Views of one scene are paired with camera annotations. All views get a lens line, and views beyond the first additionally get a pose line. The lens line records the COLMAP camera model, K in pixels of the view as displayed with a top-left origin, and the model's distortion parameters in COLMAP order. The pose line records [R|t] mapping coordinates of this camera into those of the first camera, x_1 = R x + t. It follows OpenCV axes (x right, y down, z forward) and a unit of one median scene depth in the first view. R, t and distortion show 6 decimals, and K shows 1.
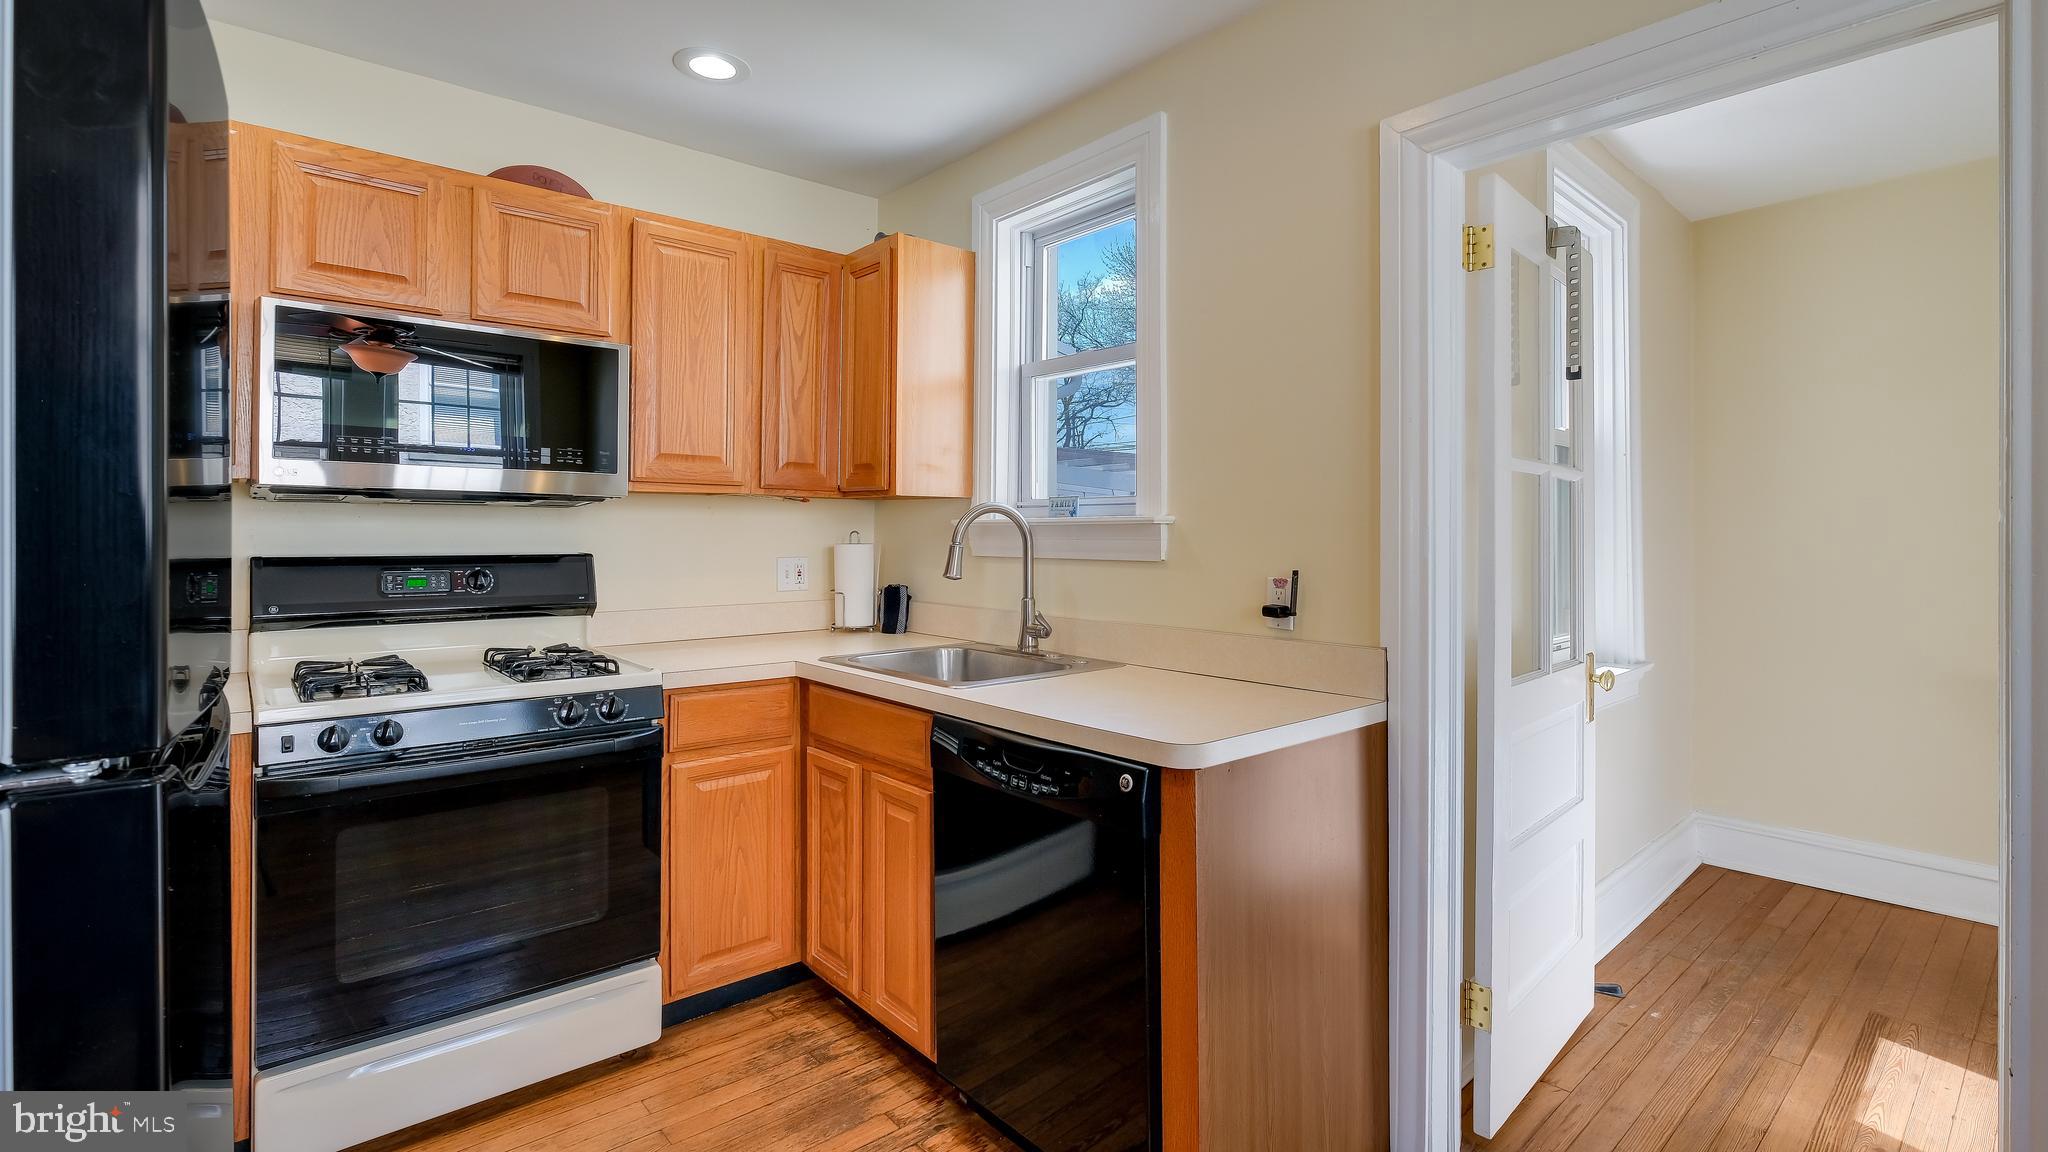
lens RADIAL K [[926.6, 0, 1026.5], [0, 926.6, 540.0], [0, 0, 1]] dist [-0.011872, 0.003729]
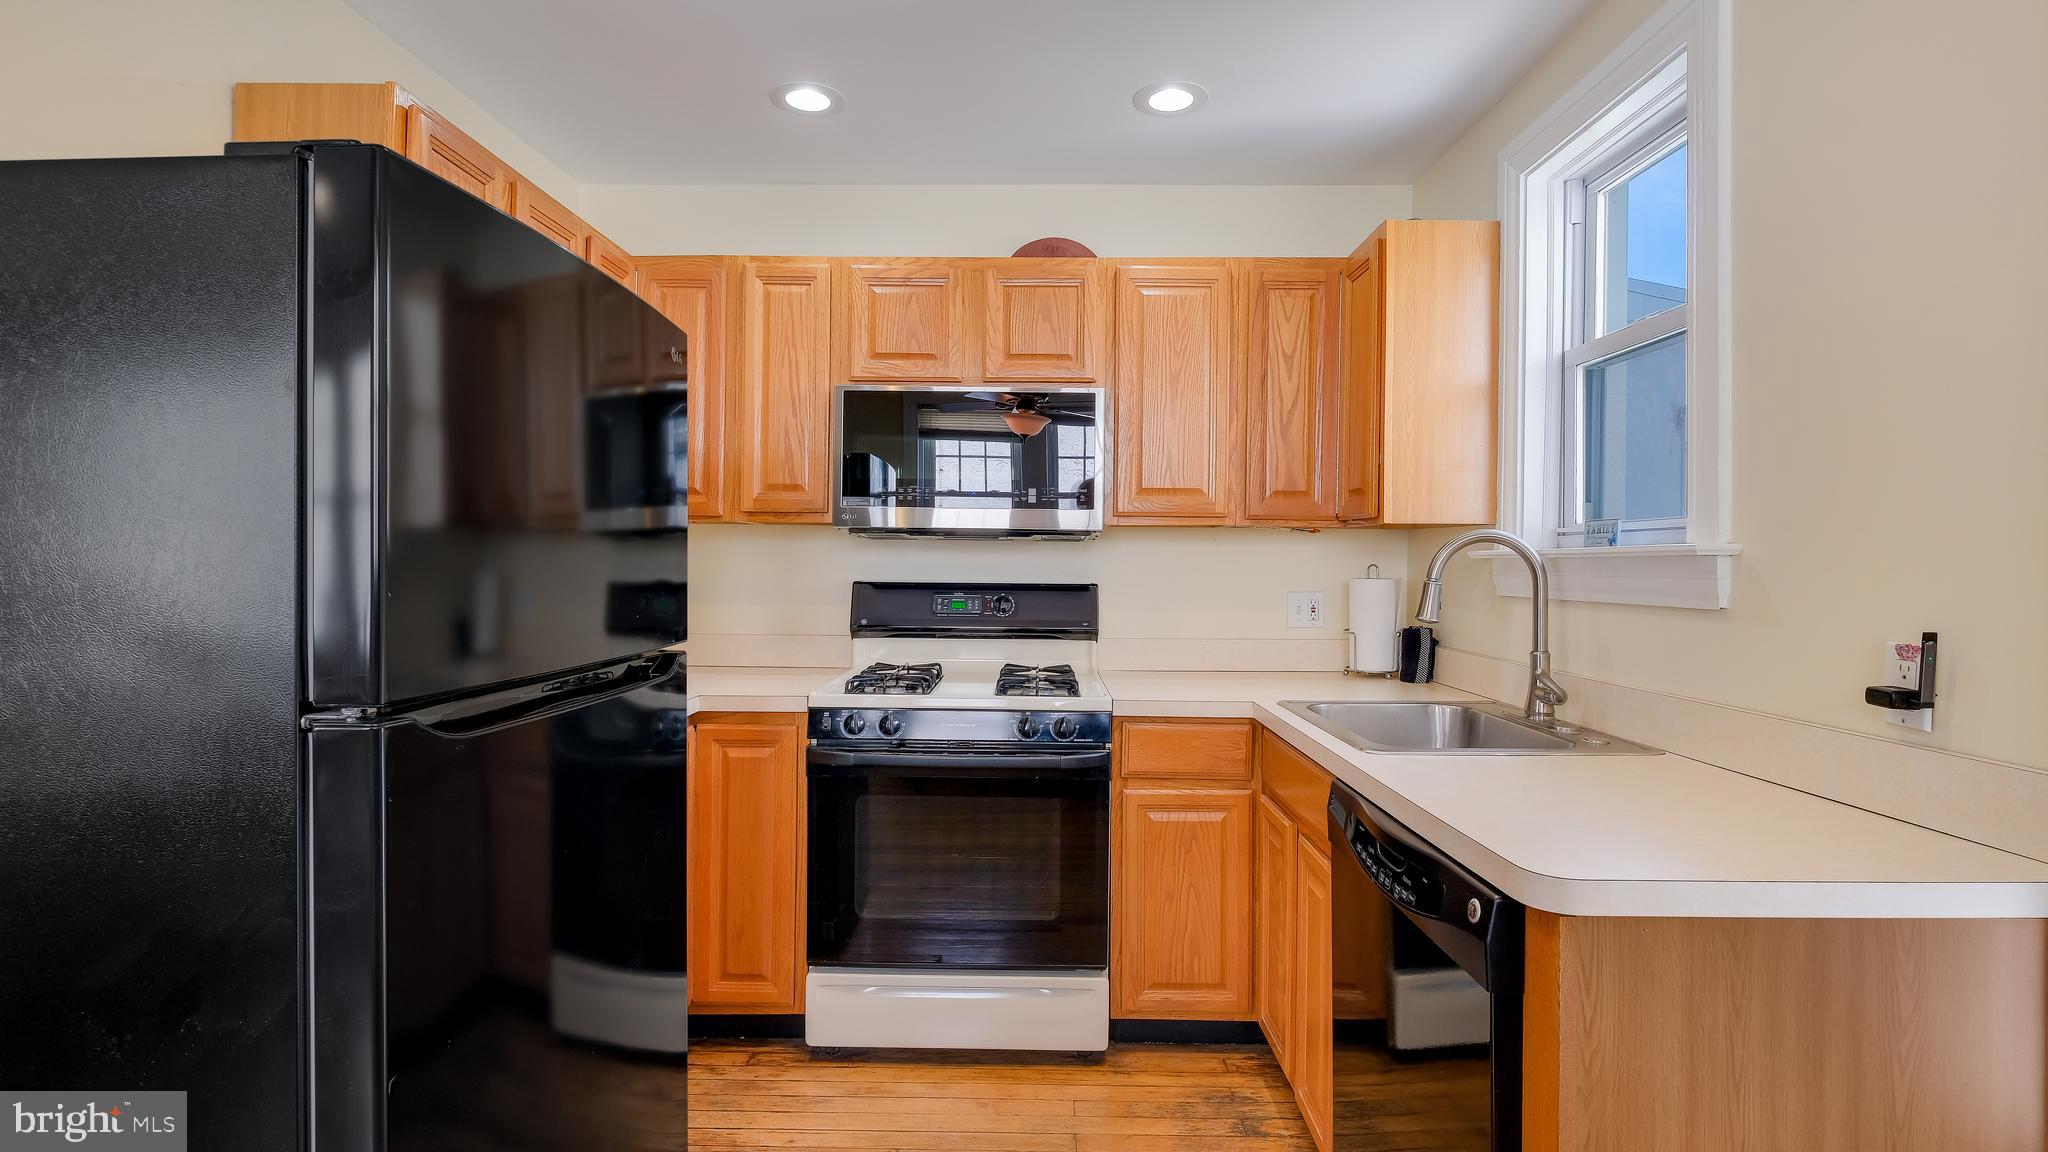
lens RADIAL K [[926.6, 0, 1027.2], [0, 926.6, 576.0], [0, 0, 1]] dist [-0.011872, 0.003729]
pose [[0.748992, 0.012387, -0.662463, 0.210596], [-0.011089, 0.999920, 0.006159, -0.000480], [0.662486, 0.002733, 0.749069, 0.147886]]
